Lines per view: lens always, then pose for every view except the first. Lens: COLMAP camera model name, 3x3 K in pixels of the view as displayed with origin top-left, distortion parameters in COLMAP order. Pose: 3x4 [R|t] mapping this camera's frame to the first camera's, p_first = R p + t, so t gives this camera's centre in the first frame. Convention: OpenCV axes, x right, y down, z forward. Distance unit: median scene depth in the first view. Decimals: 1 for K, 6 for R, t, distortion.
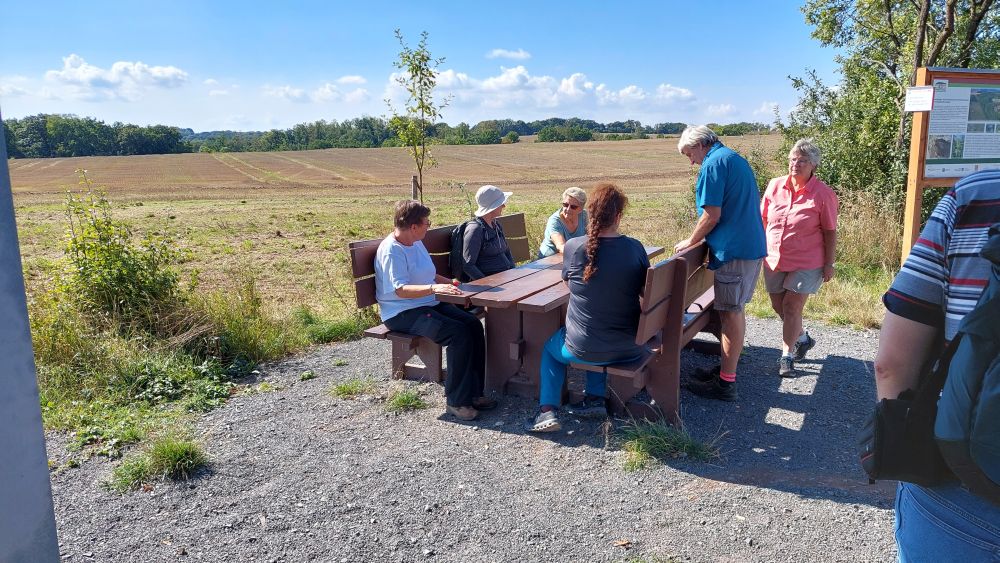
lens RADIAL K [[685.5, 0, 500.0], [0, 685.5, 281.5], [0, 0, 1]] dist [0.123875, -0.122492]
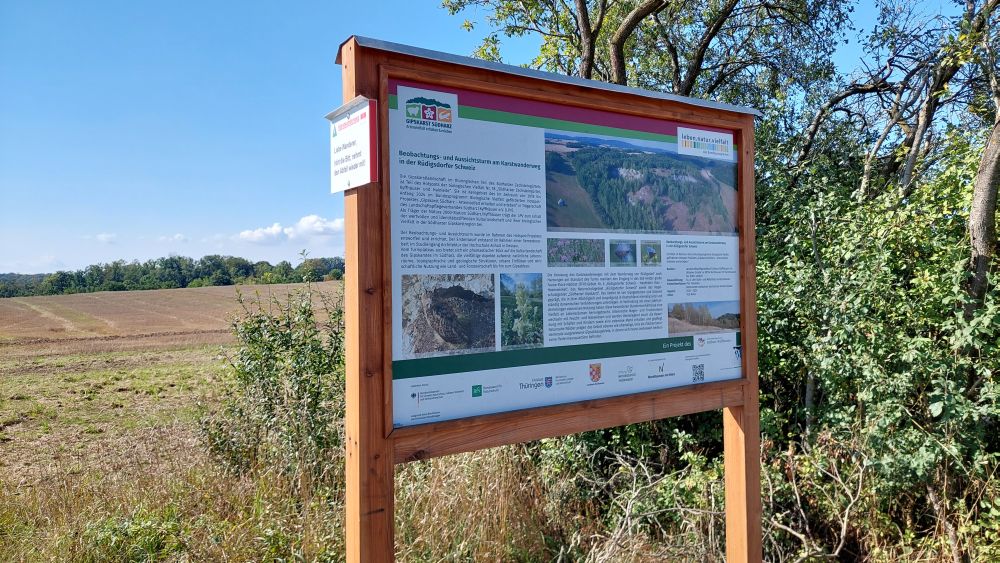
lens RADIAL K [[685.5, 0, 500.0], [0, 685.5, 281.5], [0, 0, 1]] dist [0.123875, -0.122492]
pose [[0.976245, -0.011247, 0.216379, 0.567719], [0.053323, 0.980409, -0.189618, -0.145609], [-0.210007, 0.196651, 0.957719, 0.705450]]
